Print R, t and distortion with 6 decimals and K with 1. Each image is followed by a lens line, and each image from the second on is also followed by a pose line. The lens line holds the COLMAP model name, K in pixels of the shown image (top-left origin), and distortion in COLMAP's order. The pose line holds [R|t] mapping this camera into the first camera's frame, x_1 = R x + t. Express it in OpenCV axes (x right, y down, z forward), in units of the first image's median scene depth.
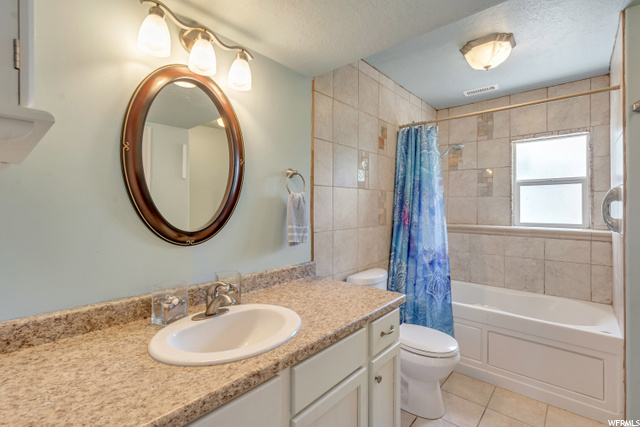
lens RADIAL K [[292.7, 0, 320.4], [0, 292.7, 207.9], [0, 0, 1]] dist [-0.002483, 0.000591]
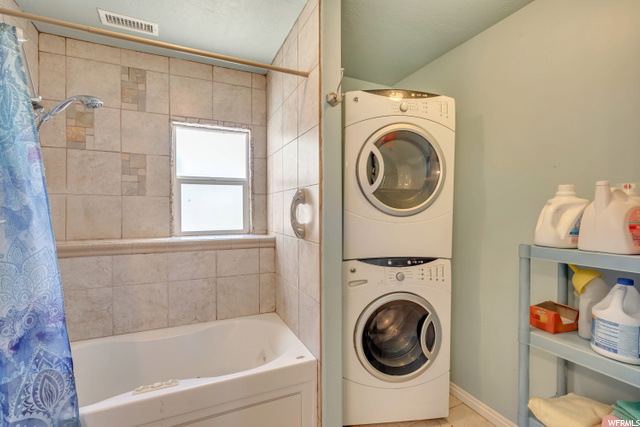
lens RADIAL K [[292.7, 0, 320.7], [0, 292.7, 212.2], [0, 0, 1]] dist [-0.002483, 0.000591]
pose [[0.406941, -0.007169, 0.913426, 0.139536], [0.008924, 0.999953, 0.003872, -0.000647], [-0.913411, 0.006576, 0.406986, 0.372335]]
